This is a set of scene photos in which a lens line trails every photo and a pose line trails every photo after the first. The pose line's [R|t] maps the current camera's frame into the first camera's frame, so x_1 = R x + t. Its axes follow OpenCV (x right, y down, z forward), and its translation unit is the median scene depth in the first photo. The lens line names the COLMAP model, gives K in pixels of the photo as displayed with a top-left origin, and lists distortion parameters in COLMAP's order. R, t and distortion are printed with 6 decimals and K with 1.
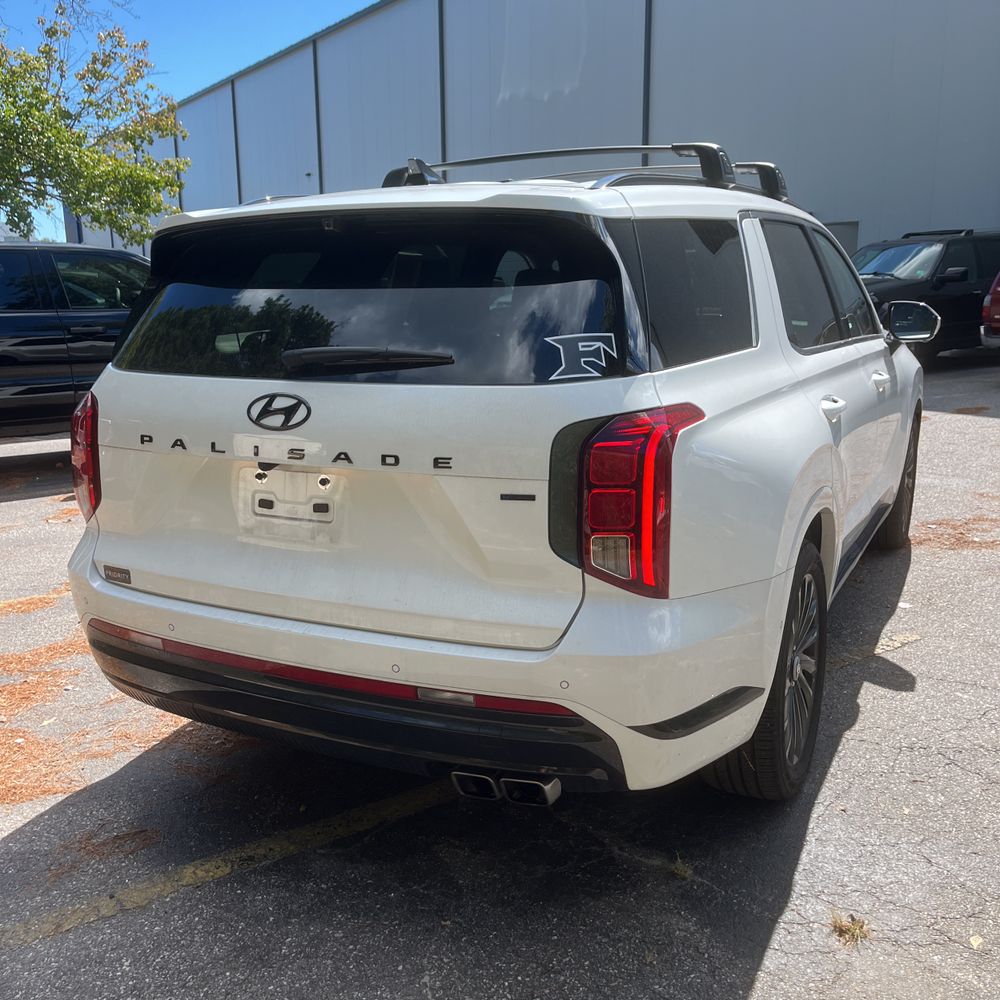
lens RADIAL K [[1020.7, 0, 495.5], [0, 1020.7, 500.9], [0, 0, 1]] dist [0.076258, -0.102940]
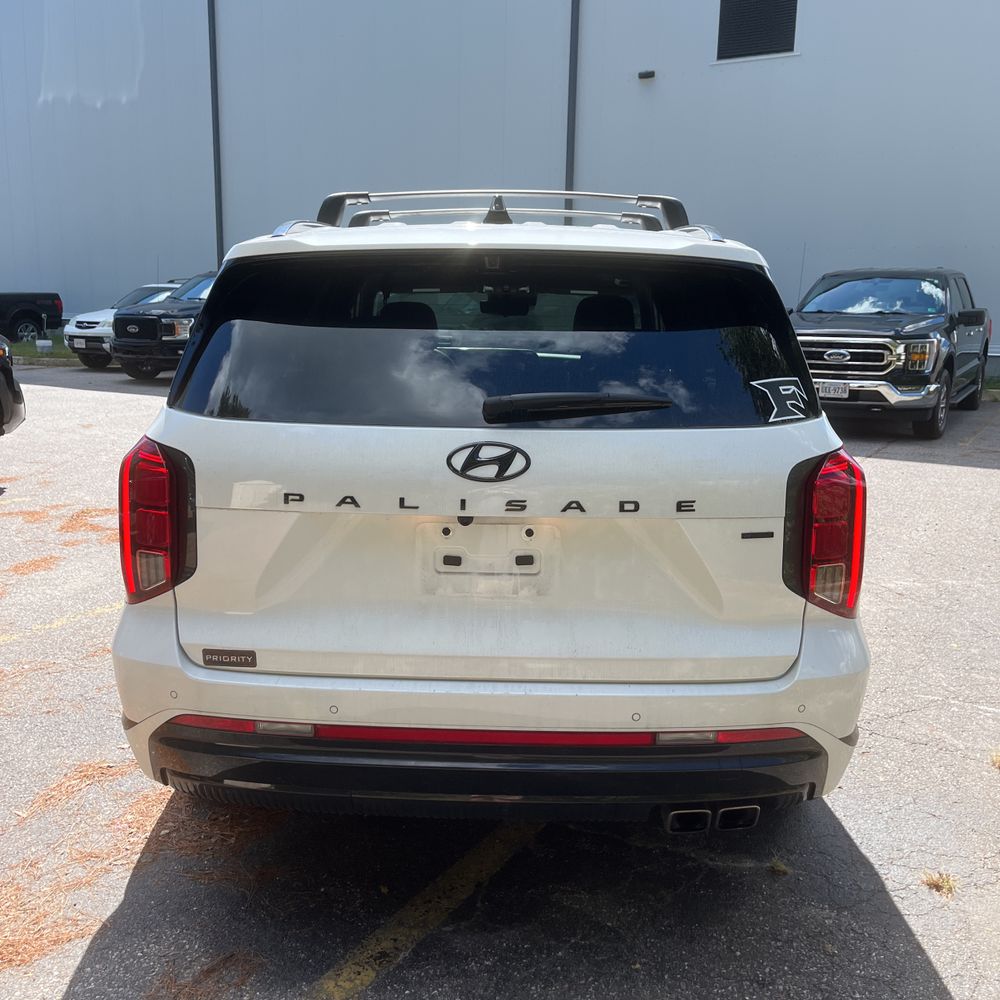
lens RADIAL K [[1009.4, 0, 500.0], [0, 1009.4, 500.0], [0, 0, 1]] dist [0.084745, -0.109541]
pose [[0.900046, -0.056129, 0.432165, -0.601132], [0.064596, 0.997899, -0.004926, -0.046556], [-0.430980, 0.032350, 0.901781, 0.160529]]
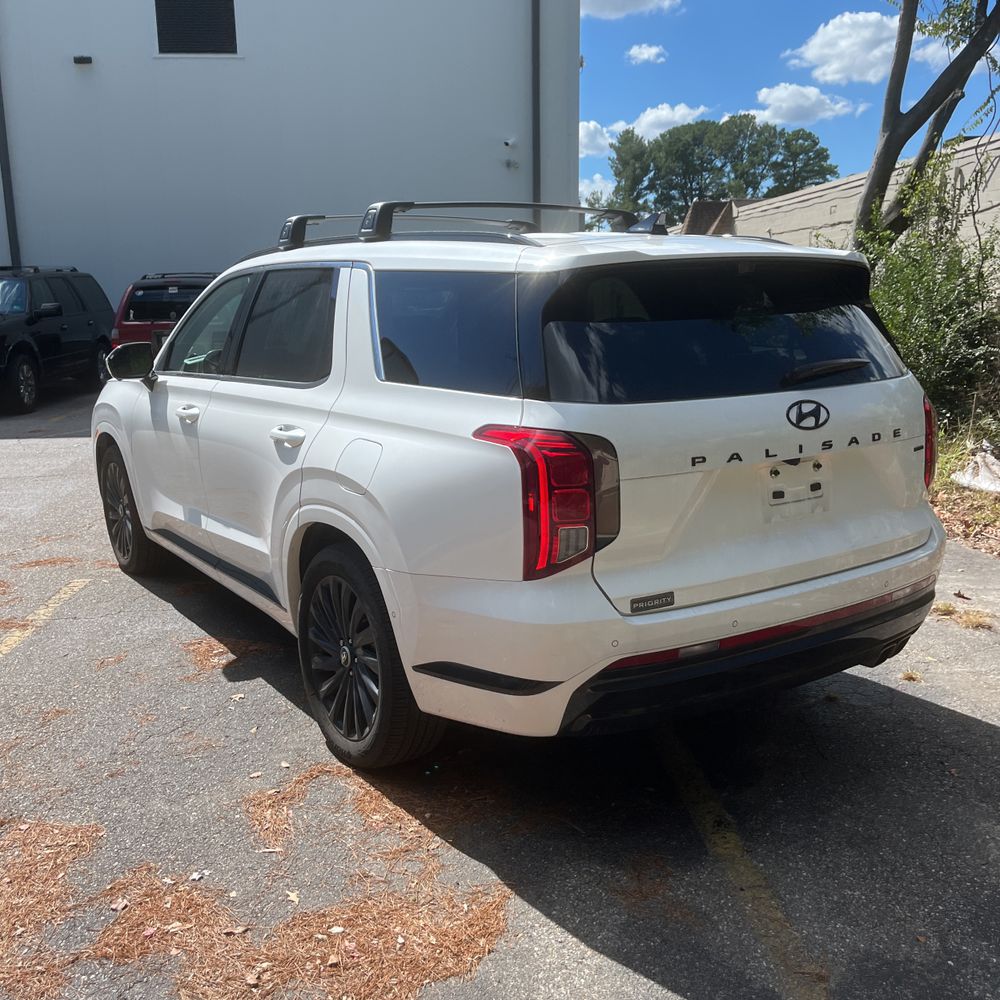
lens RADIAL K [[1020.7, 0, 495.5], [0, 1020.7, 500.9], [0, 0, 1]] dist [0.076258, -0.102940]
pose [[0.486523, -0.165518, 0.857846, -1.489076], [0.194281, 0.977802, 0.078478, -0.156542], [-0.851793, 0.128482, 0.507880, 0.695975]]
